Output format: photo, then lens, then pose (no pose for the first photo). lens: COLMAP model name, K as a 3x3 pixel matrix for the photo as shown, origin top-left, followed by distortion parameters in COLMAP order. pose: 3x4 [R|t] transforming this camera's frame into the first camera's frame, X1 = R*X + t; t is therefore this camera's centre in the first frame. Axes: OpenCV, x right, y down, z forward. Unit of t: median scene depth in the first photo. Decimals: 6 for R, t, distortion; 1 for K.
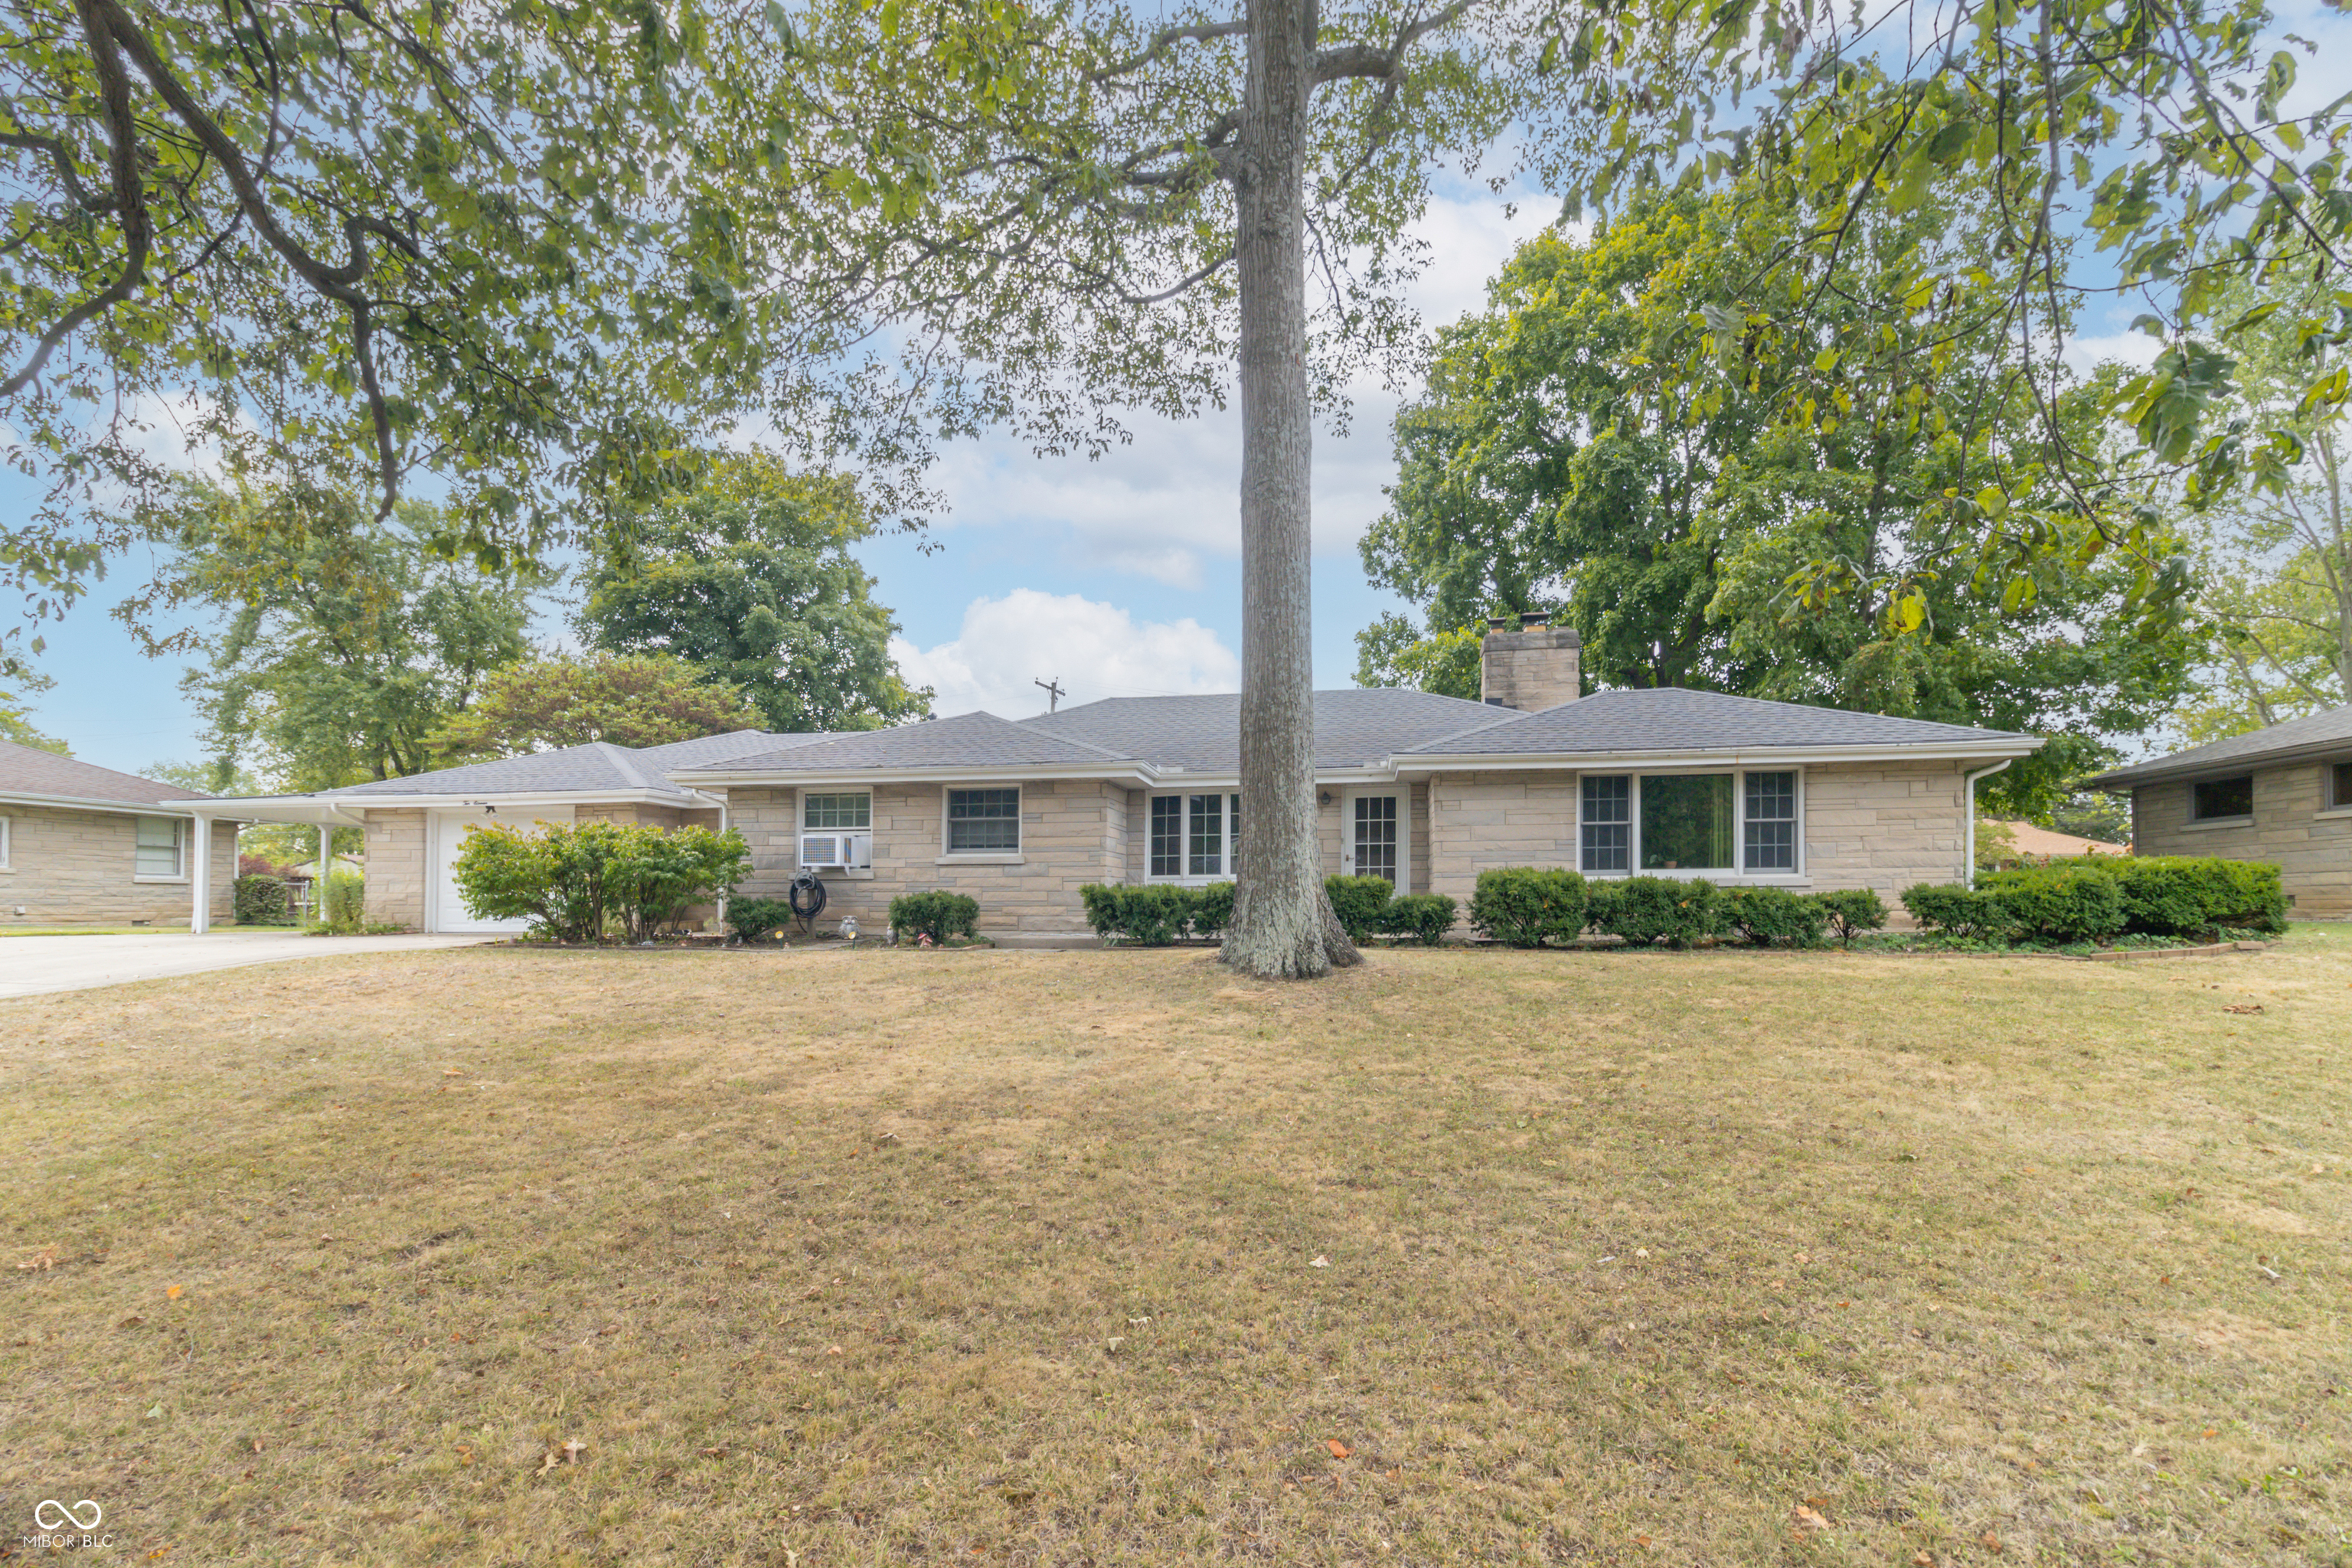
lens RADIAL K [[1099.3, 0, 1206.7], [0, 1099.3, 909.0], [0, 0, 1]] dist [0.001821, 0.000262]
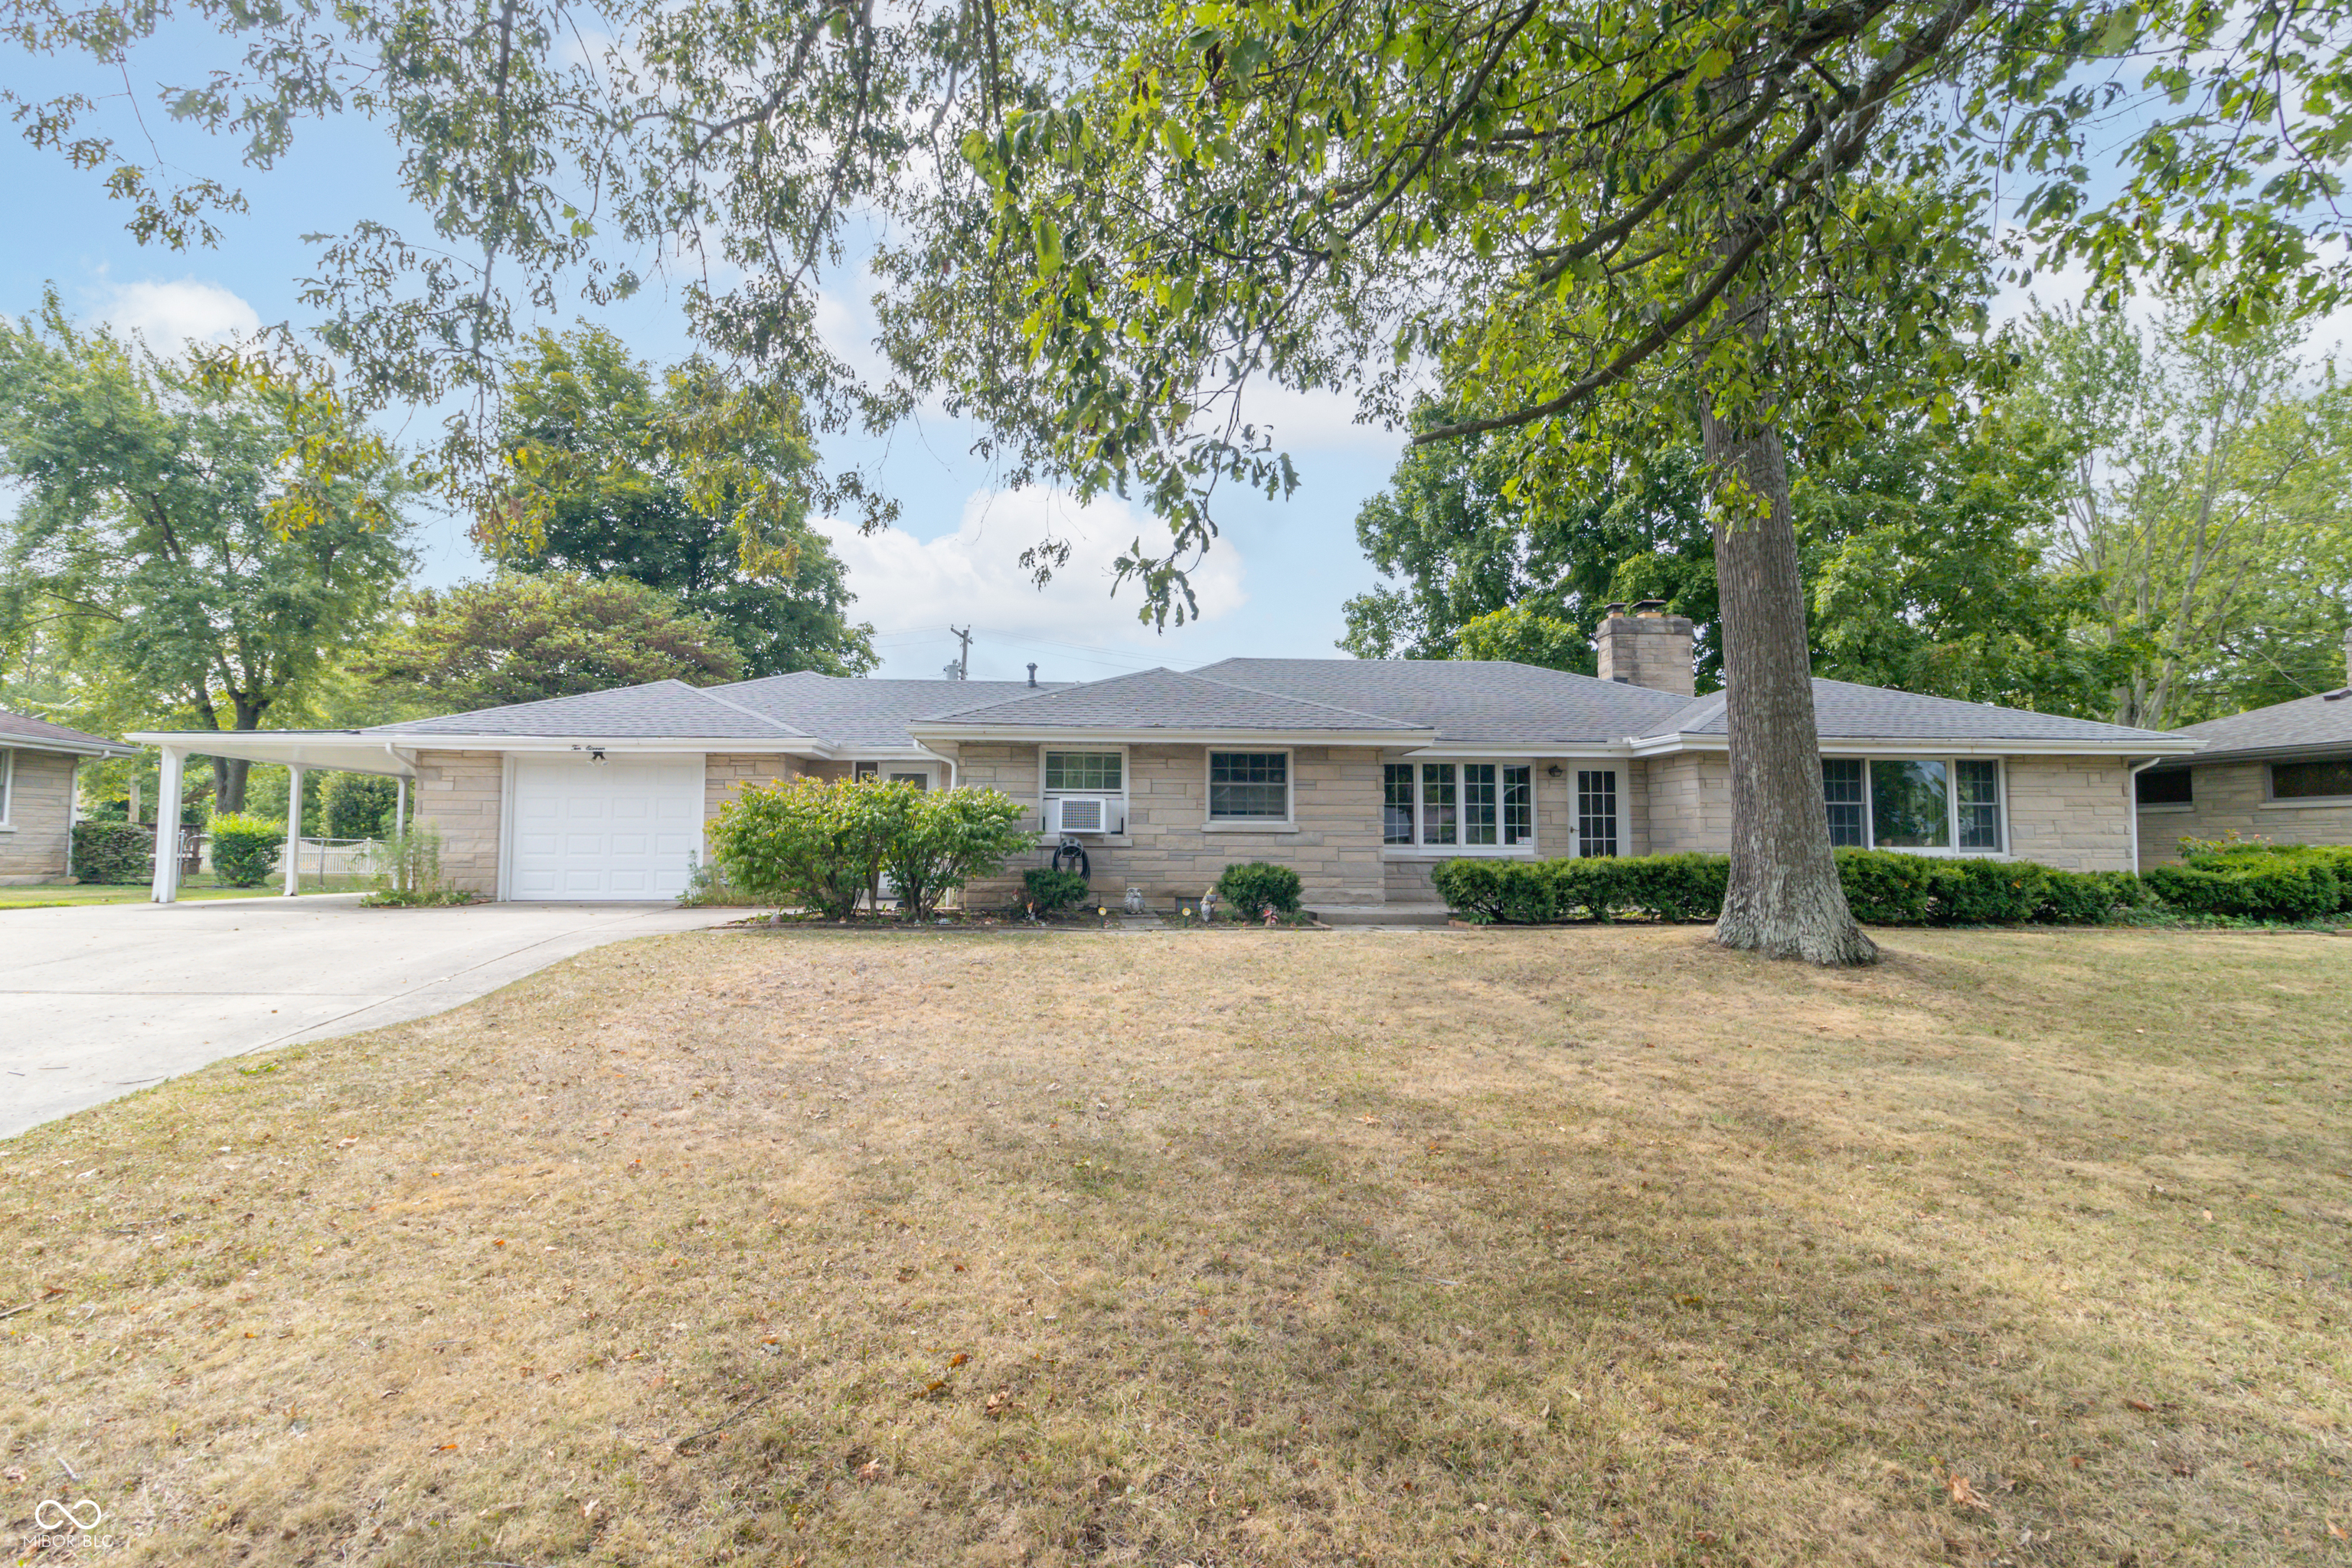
lens RADIAL K [[1075.7, 0, 1176.0], [0, 1075.7, 784.0], [0, 0, 1]] dist [0.000523, 0.000269]
pose [[0.974803, 0.023103, 0.221870, -0.461775], [-0.008144, 0.997645, -0.068103, -0.018423], [-0.222921, 0.064580, 0.972695, 0.110695]]
